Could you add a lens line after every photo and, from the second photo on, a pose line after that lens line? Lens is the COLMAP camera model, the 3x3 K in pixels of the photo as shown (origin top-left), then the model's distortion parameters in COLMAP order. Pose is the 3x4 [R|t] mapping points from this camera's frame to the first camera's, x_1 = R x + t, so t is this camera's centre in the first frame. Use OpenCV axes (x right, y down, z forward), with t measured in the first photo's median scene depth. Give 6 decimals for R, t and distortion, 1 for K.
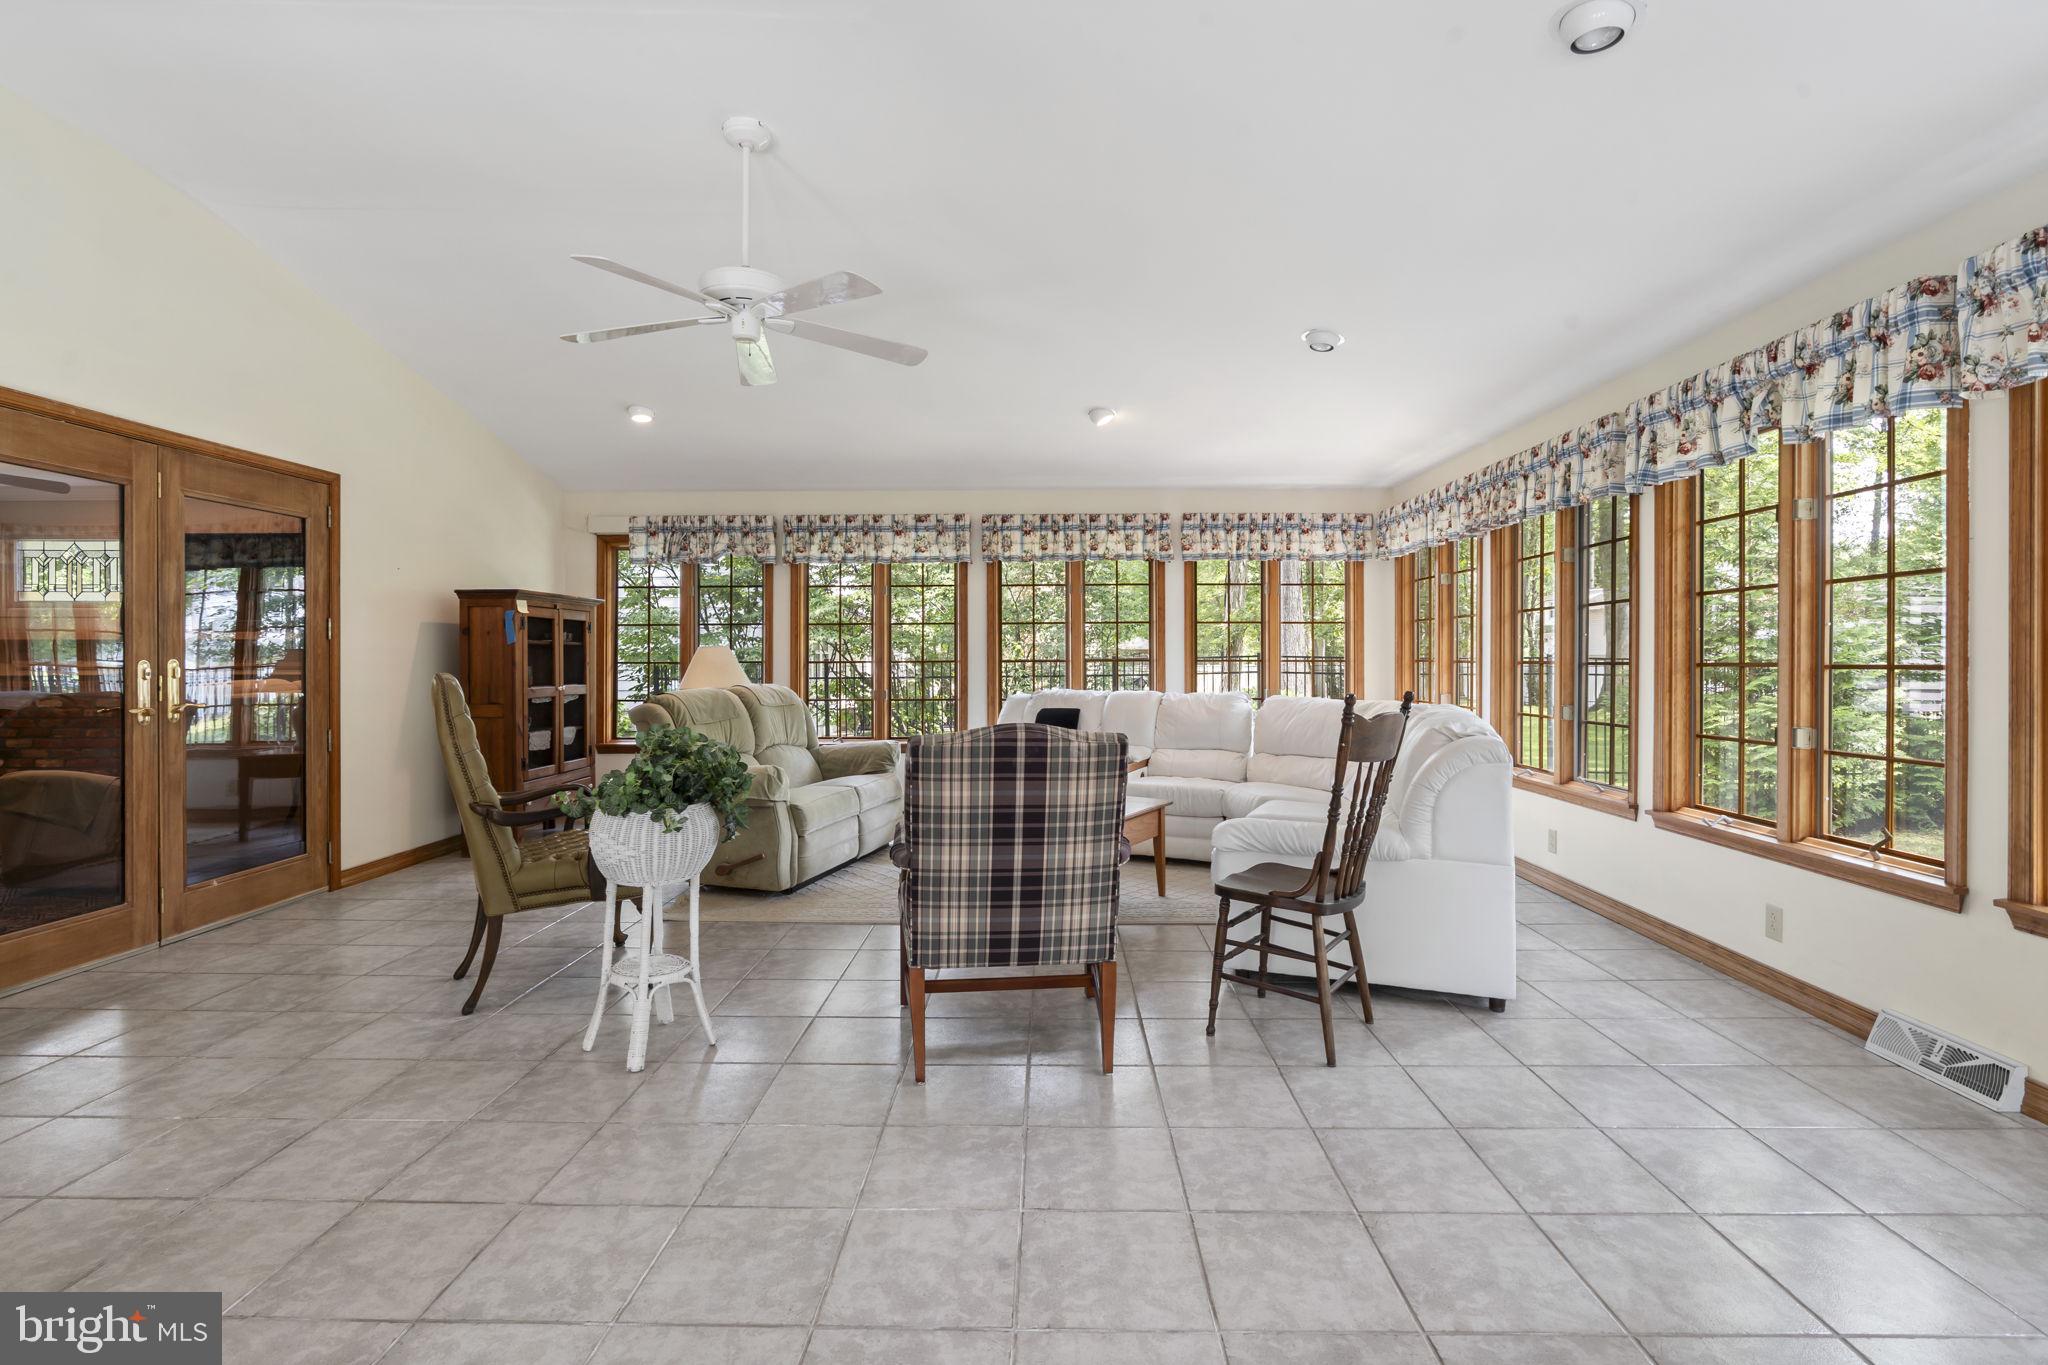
lens RADIAL K [[940.8, 0, 1034.1], [0, 940.8, 678.0], [0, 0, 1]] dist [-0.009211, 0.004221]
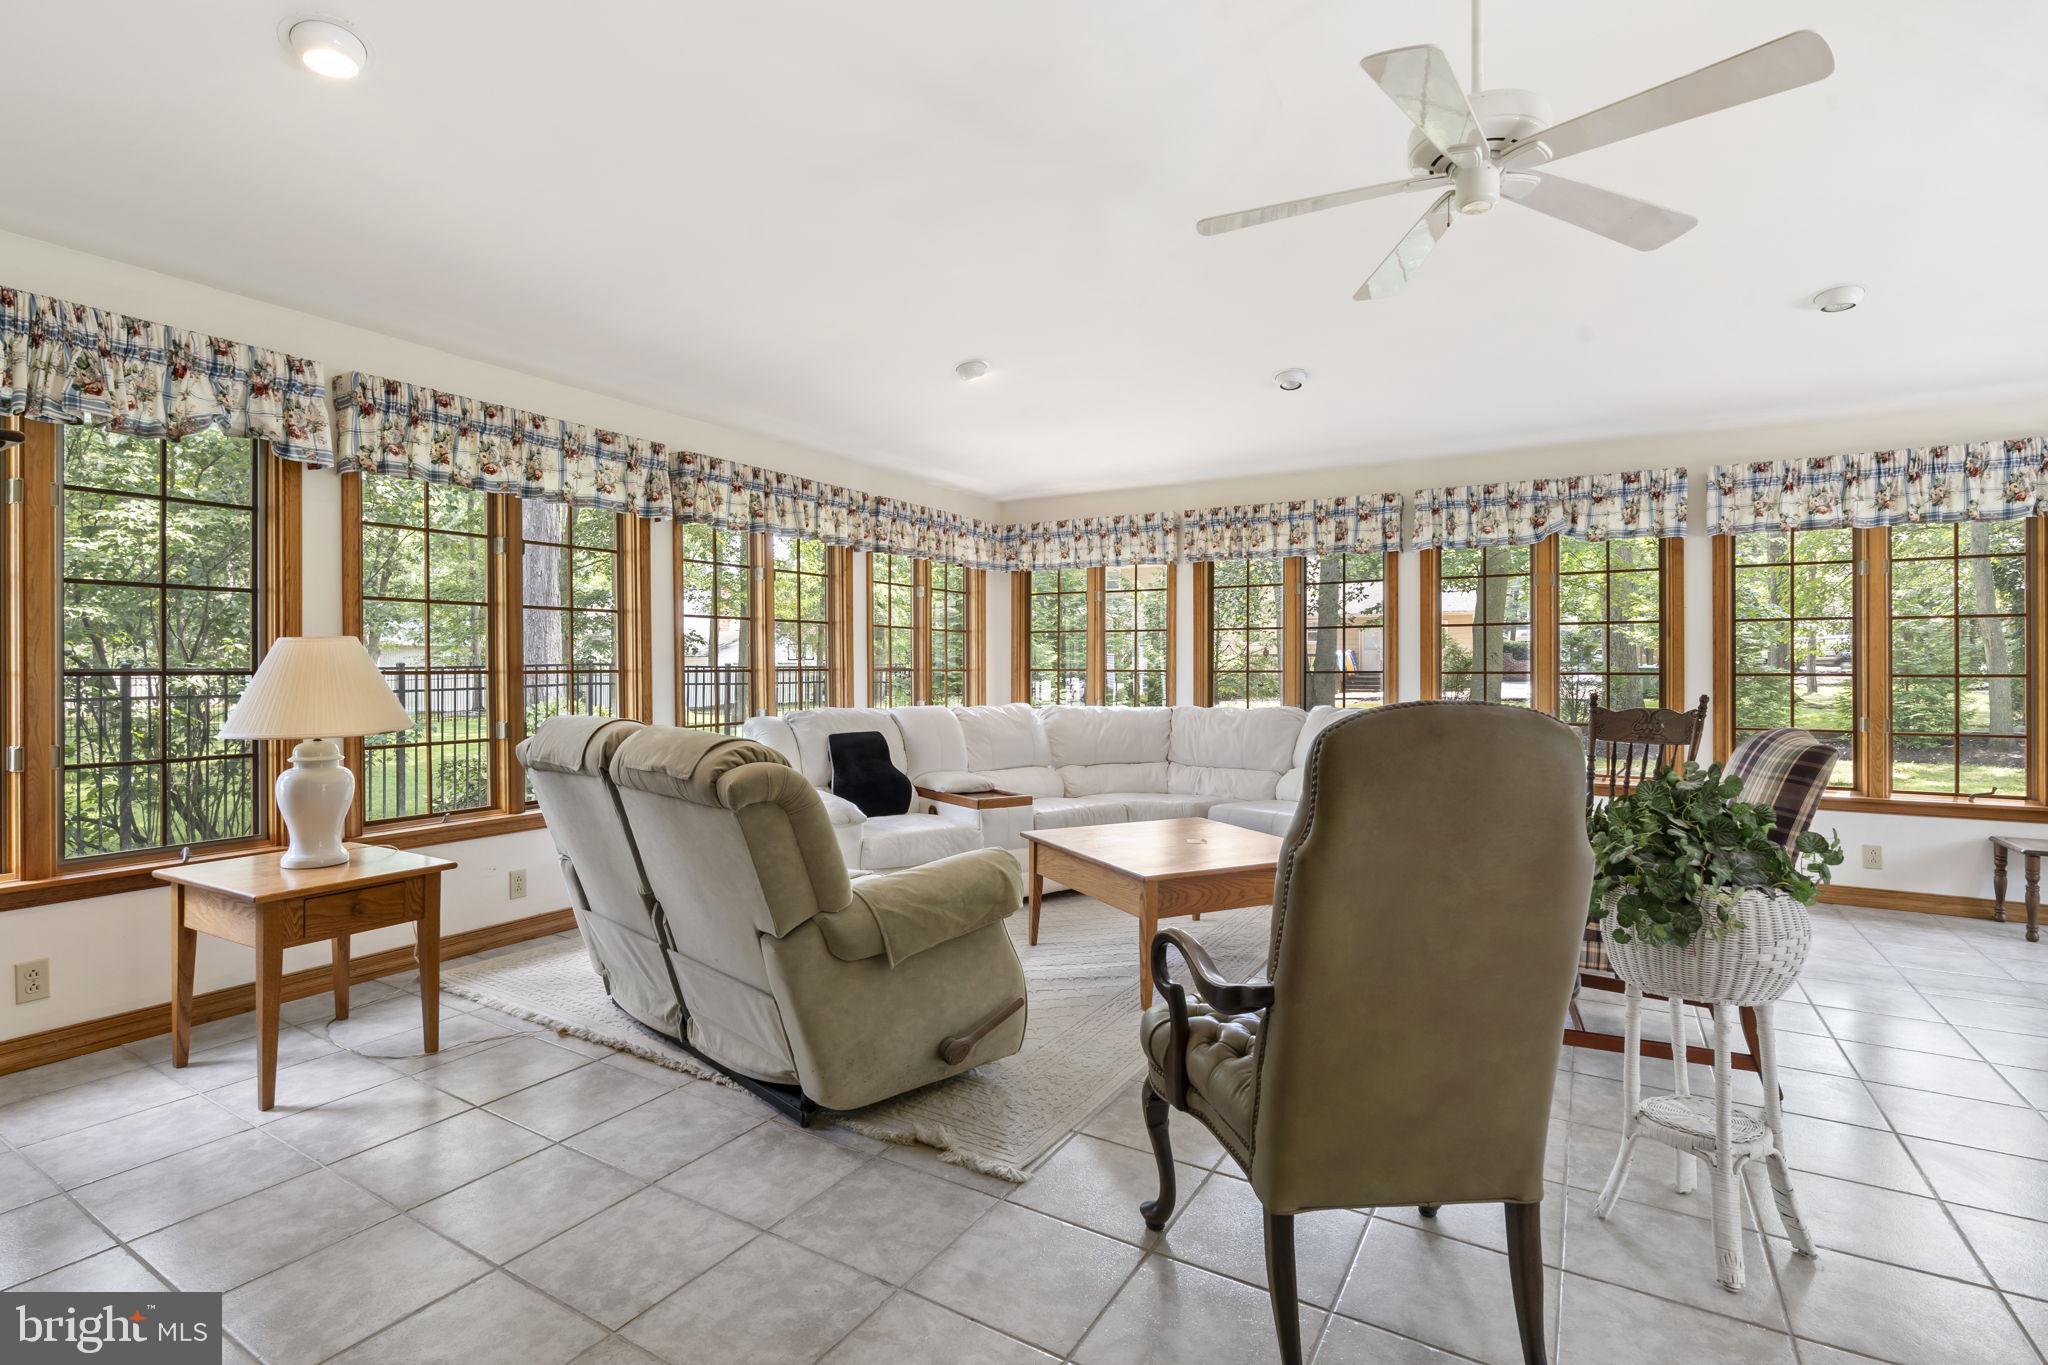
lens RADIAL K [[940.8, 0, 1026.4], [0, 940.8, 677.6], [0, 0, 1]] dist [-0.009211, 0.004221]
pose [[0.503181, -0.009007, 0.864134, -0.512594], [0.013573, 0.999905, 0.002519, -0.011058], [-0.864074, 0.010462, 0.503256, 0.456993]]
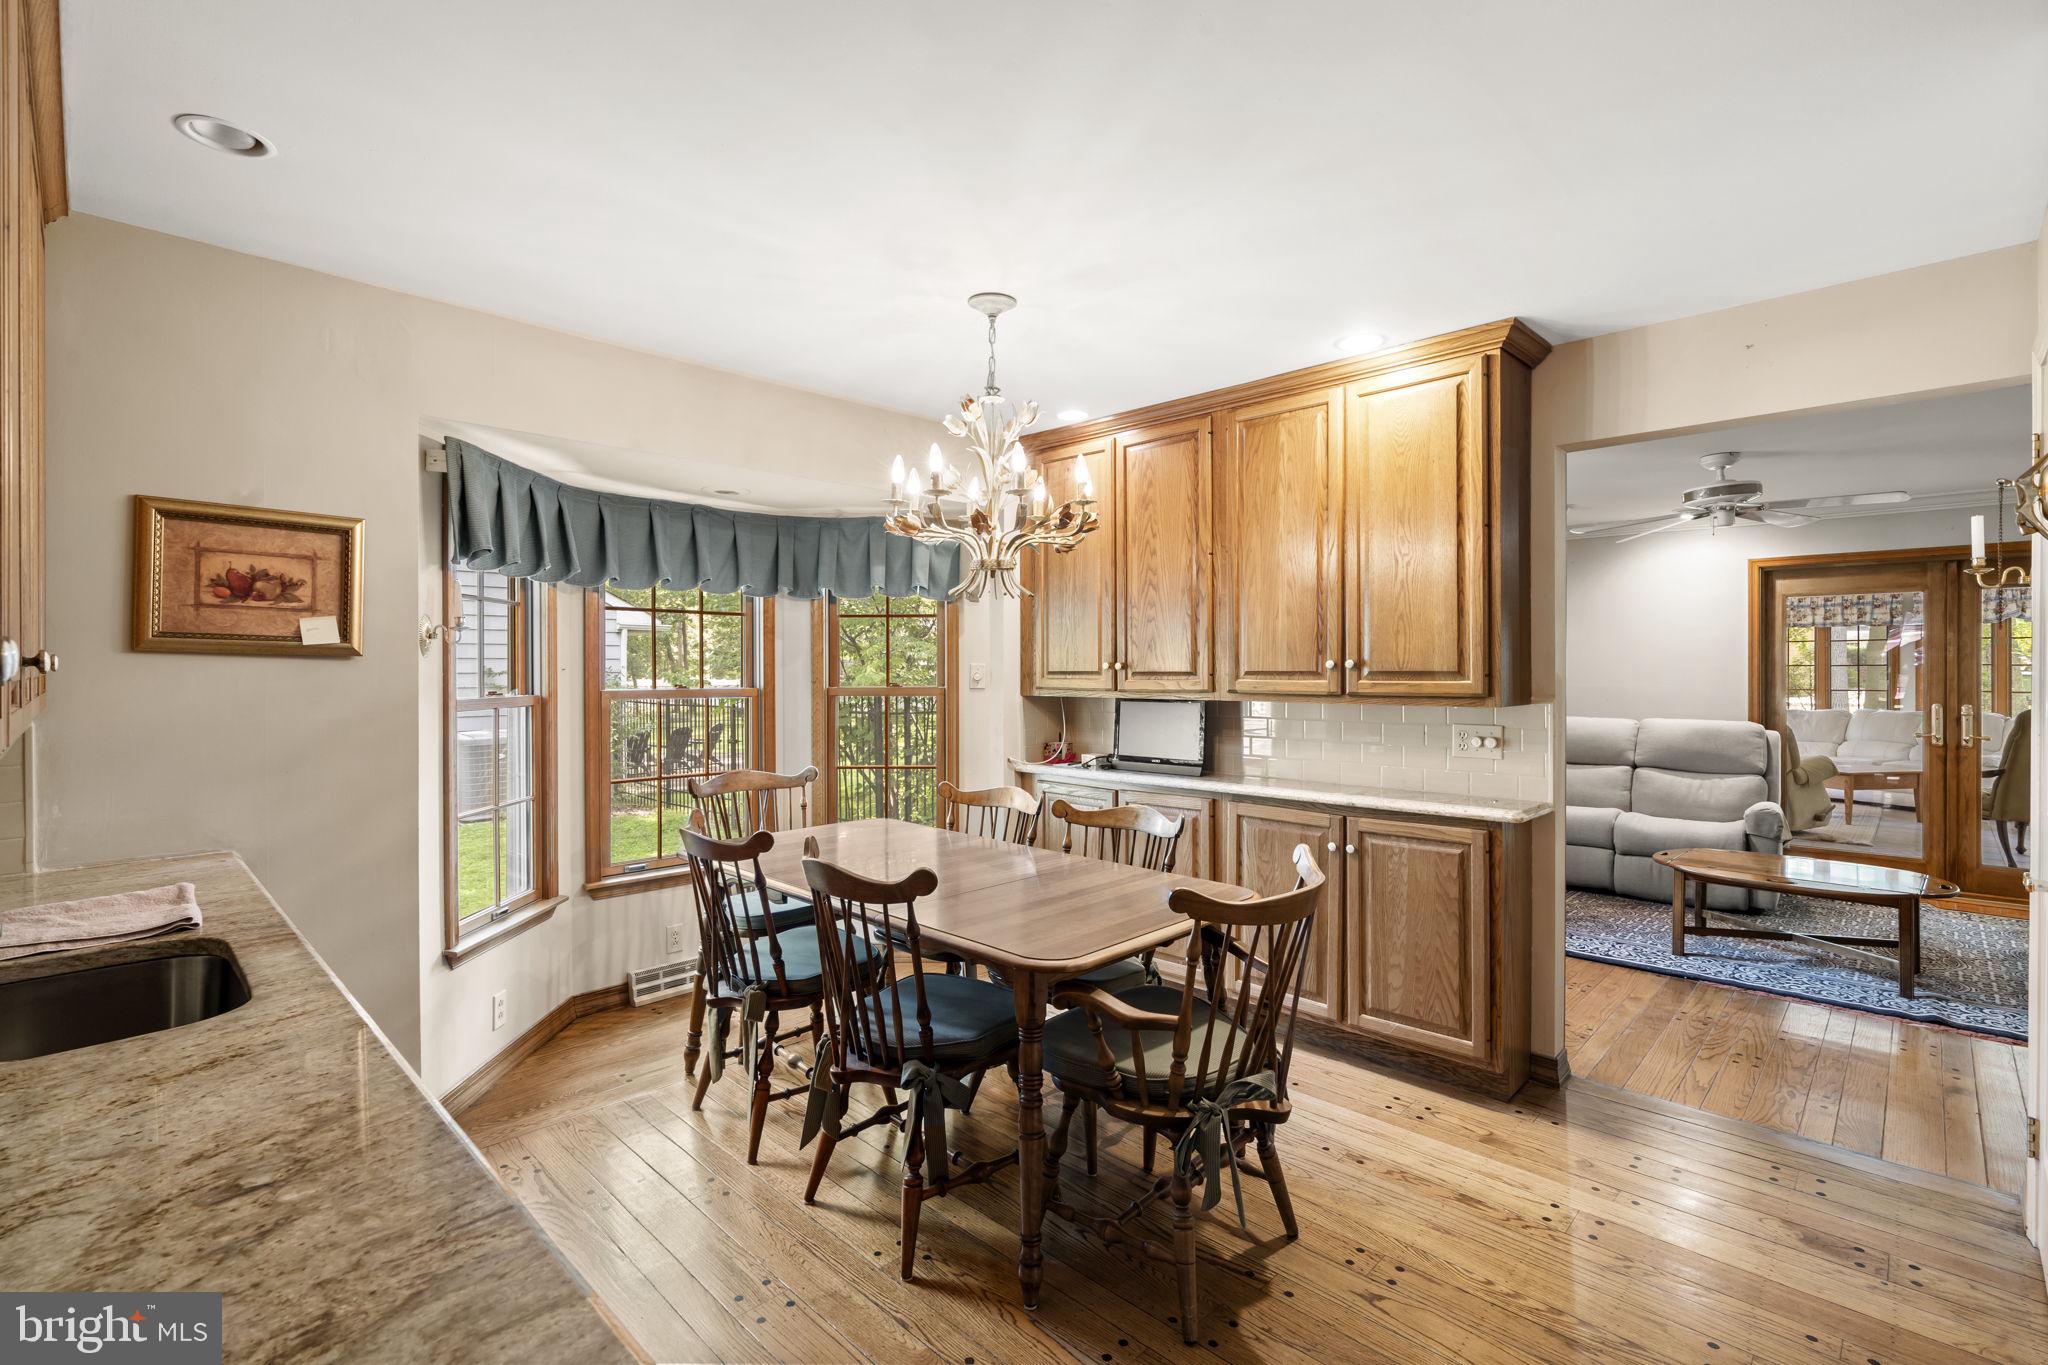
lens RADIAL K [[940.8, 0, 1022.1], [0, 940.8, 677.2], [0, 0, 1]] dist [-0.009211, 0.004221]
pose [[0.683162, -0.003984, 0.730256, -1.683569], [0.013202, 0.999889, -0.006895, -0.040509], [-0.730148, 0.014351, 0.683139, 0.592946]]
